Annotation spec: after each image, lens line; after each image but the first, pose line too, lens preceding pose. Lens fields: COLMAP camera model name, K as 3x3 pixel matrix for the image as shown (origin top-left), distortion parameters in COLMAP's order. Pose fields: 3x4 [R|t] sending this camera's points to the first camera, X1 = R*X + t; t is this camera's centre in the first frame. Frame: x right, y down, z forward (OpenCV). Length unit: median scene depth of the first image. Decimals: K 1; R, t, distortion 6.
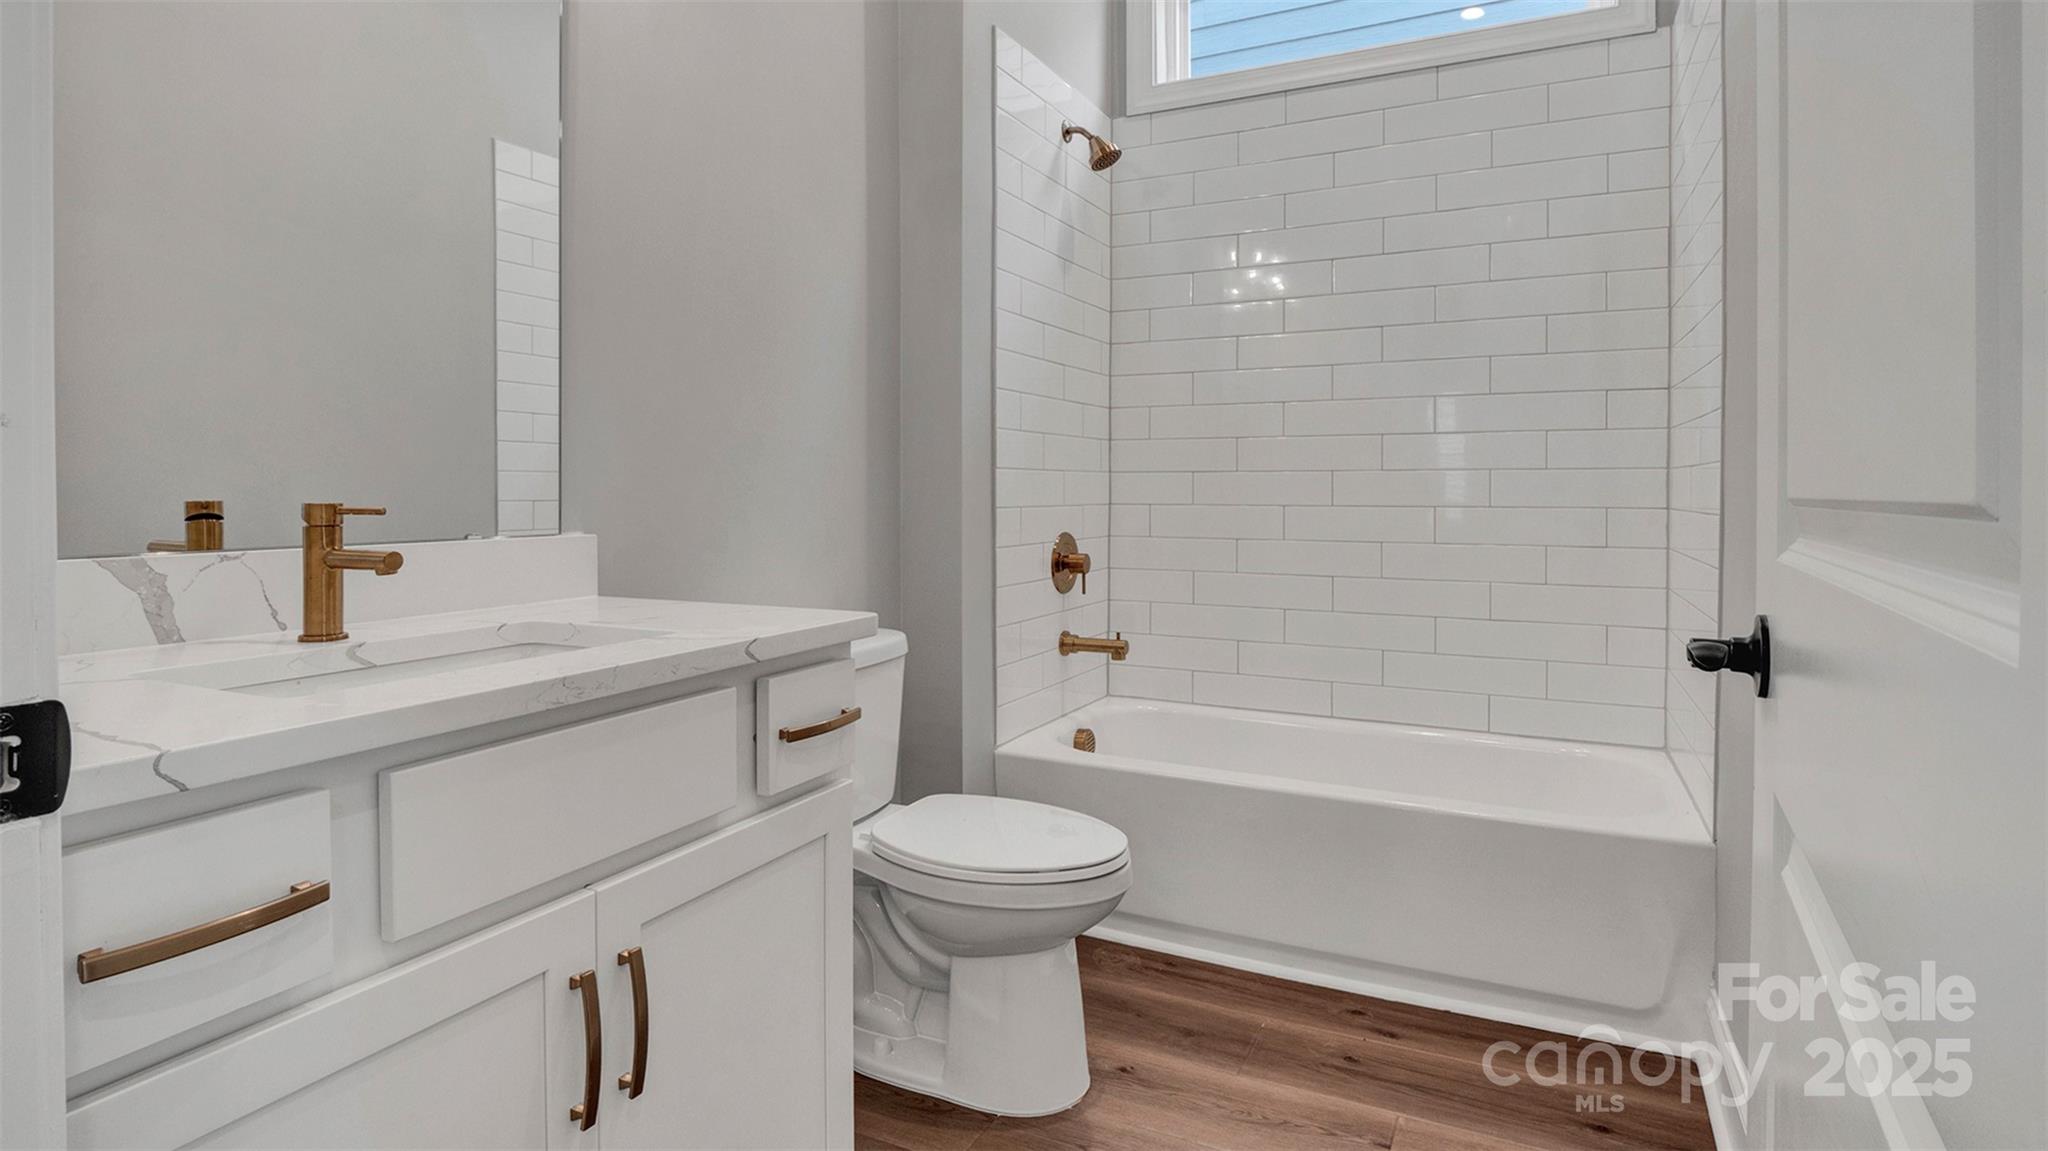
lens RADIAL K [[1033.4, 0, 1032.7], [0, 1033.4, 564.3], [0, 0, 1]] dist [0.000088, -0.002948]
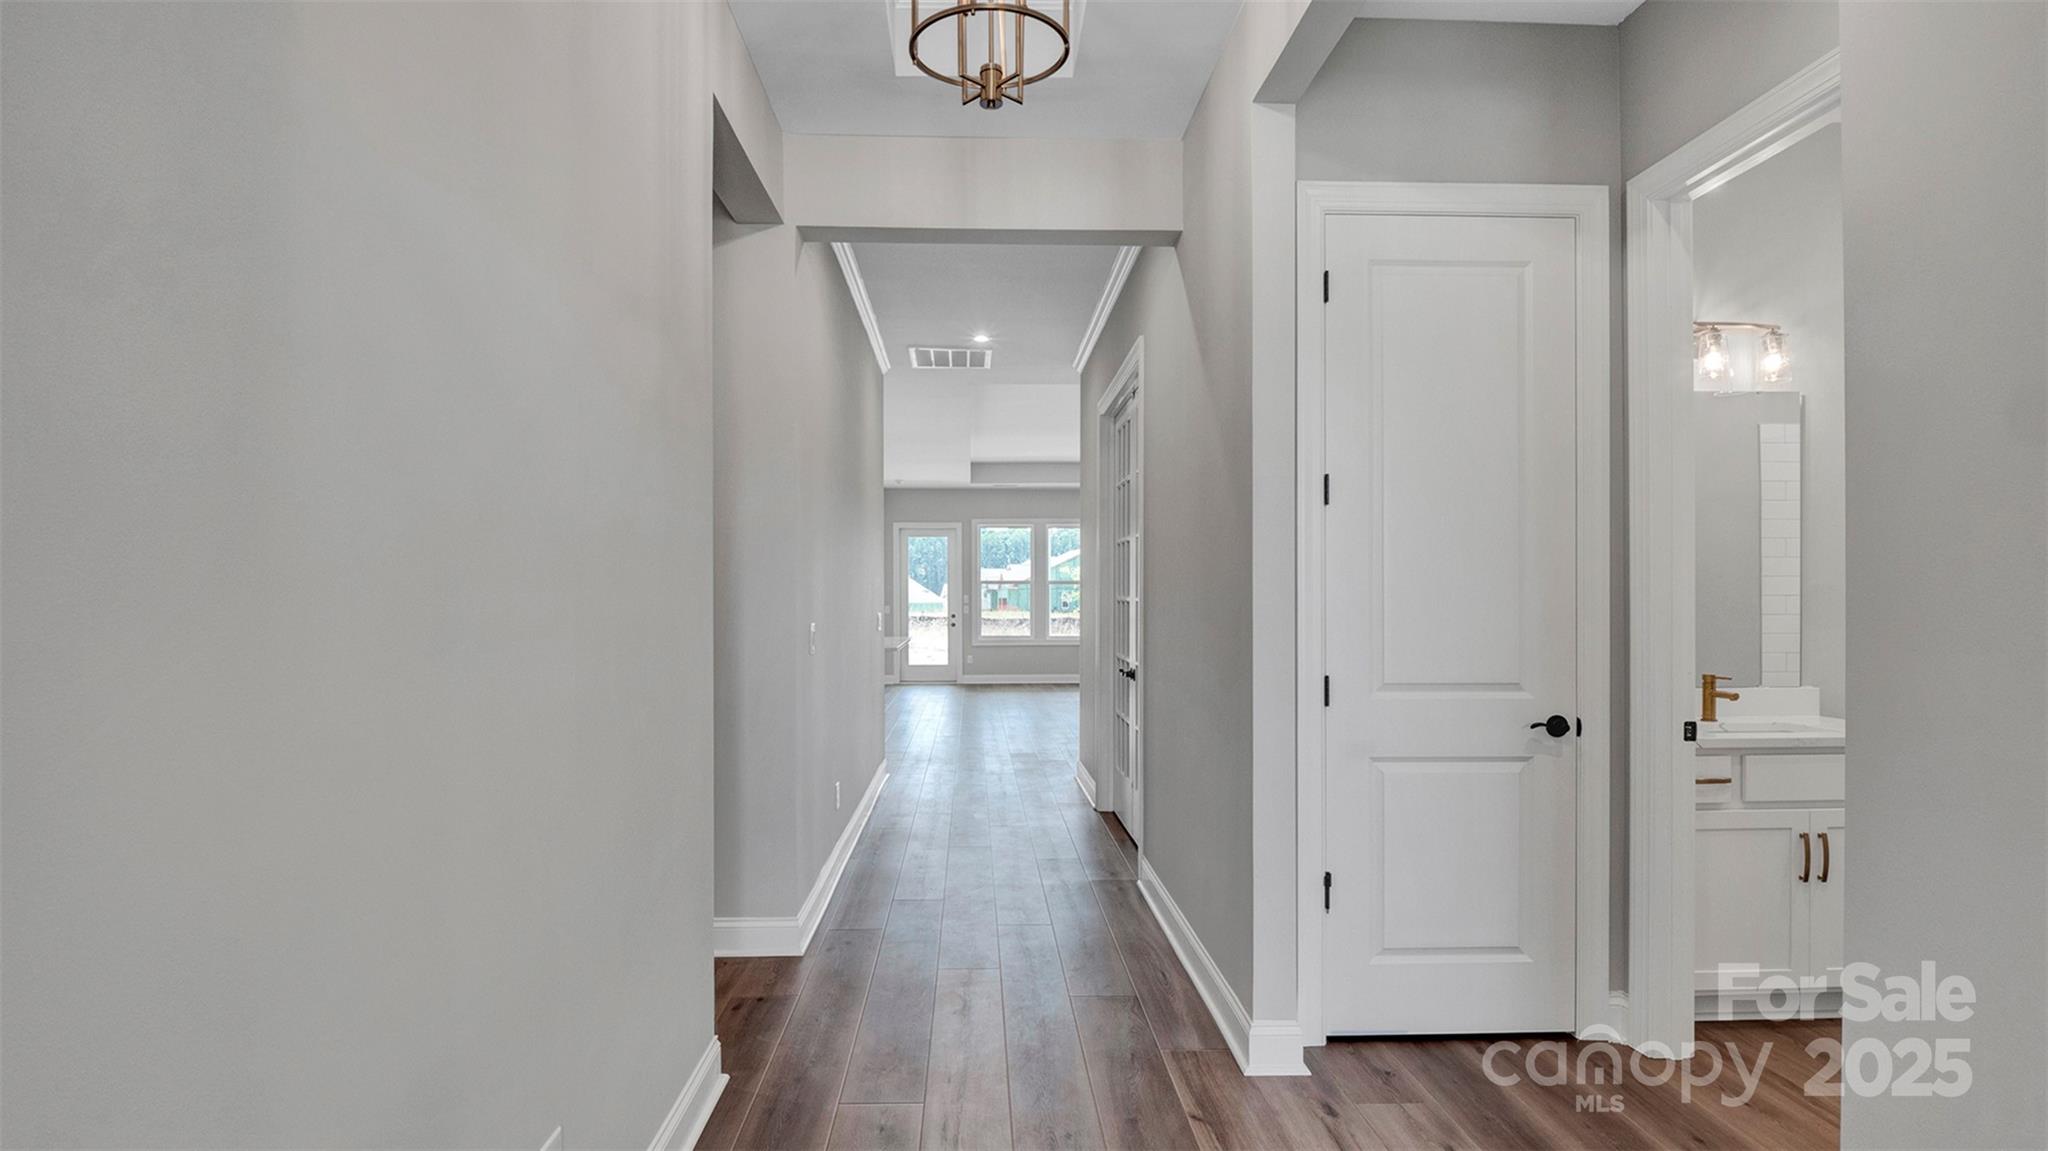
lens RADIAL K [[1033.4, 0, 1028.0], [0, 1033.4, 553.3], [0, 0, 1]] dist [0.000088, -0.002948]
pose [[0.473681, -0.035796, -0.879969, 1.049990], [-0.064996, 0.995028, -0.075463, -0.055848], [0.878295, 0.092940, 0.468999, -2.225354]]
